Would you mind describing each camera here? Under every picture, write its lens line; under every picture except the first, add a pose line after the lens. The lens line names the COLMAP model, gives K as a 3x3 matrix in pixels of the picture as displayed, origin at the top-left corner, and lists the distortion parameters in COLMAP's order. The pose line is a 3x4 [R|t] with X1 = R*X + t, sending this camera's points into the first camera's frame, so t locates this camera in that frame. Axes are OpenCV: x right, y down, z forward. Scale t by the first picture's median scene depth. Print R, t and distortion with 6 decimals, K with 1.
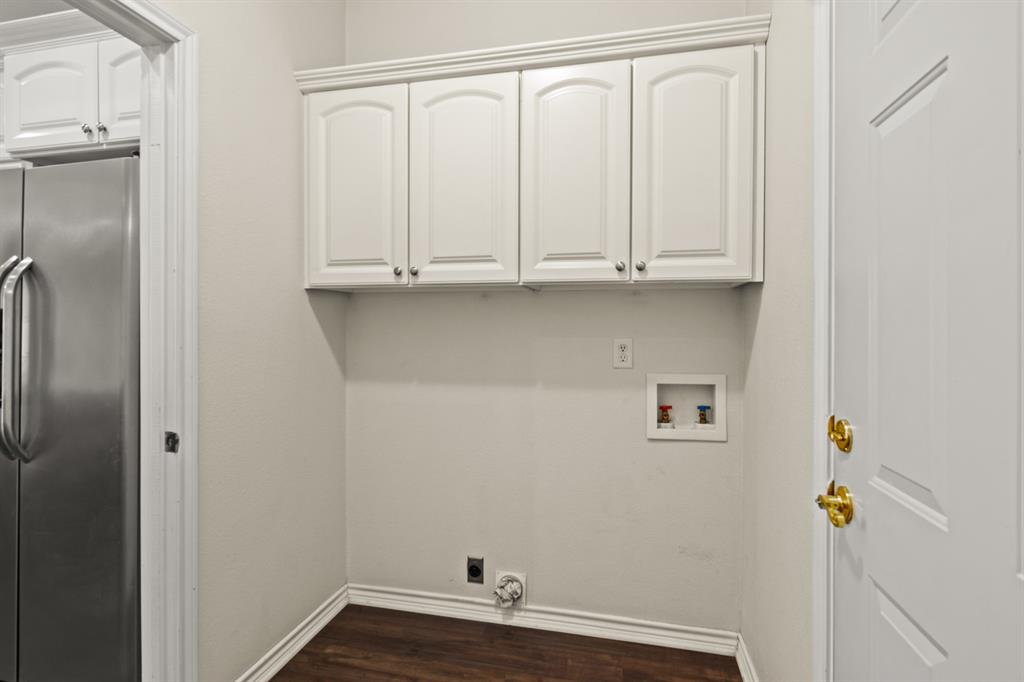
lens RADIAL K [[507.1, 0, 517.3], [0, 507.1, 336.2], [0, 0, 1]] dist [-0.001967, 0.001035]
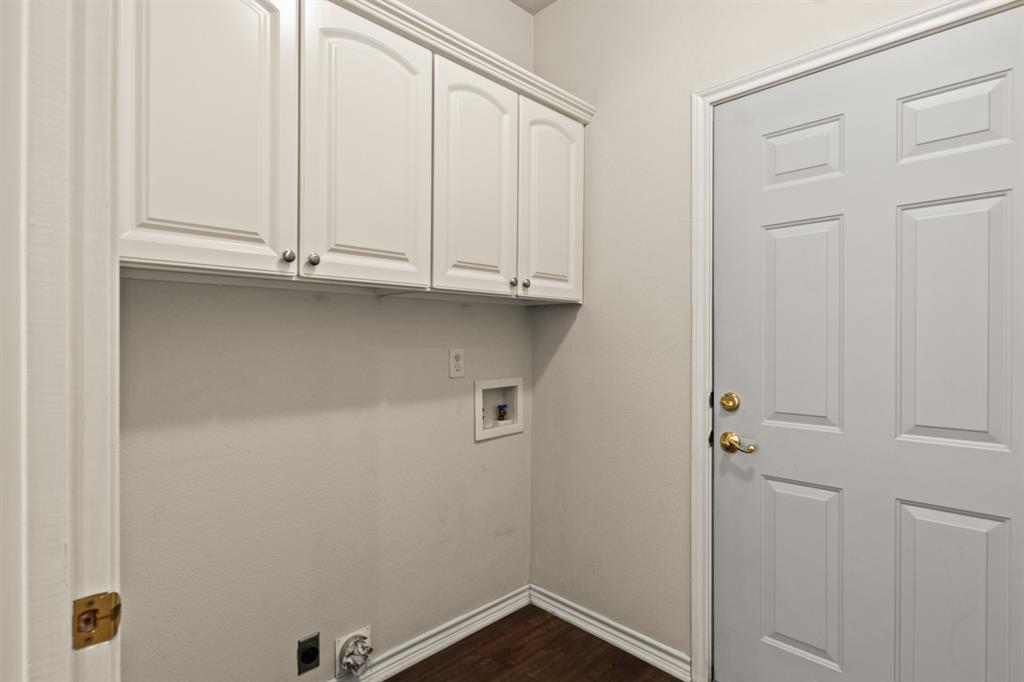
lens RADIAL K [[507.1, 0, 519.5], [0, 507.1, 348.4], [0, 0, 1]] dist [-0.001967, 0.001035]
pose [[0.535885, -0.018731, 0.844083, -0.620116], [0.010501, 0.999824, 0.015520, -0.011050], [-0.844226, 0.000547, 0.535988, 0.358157]]
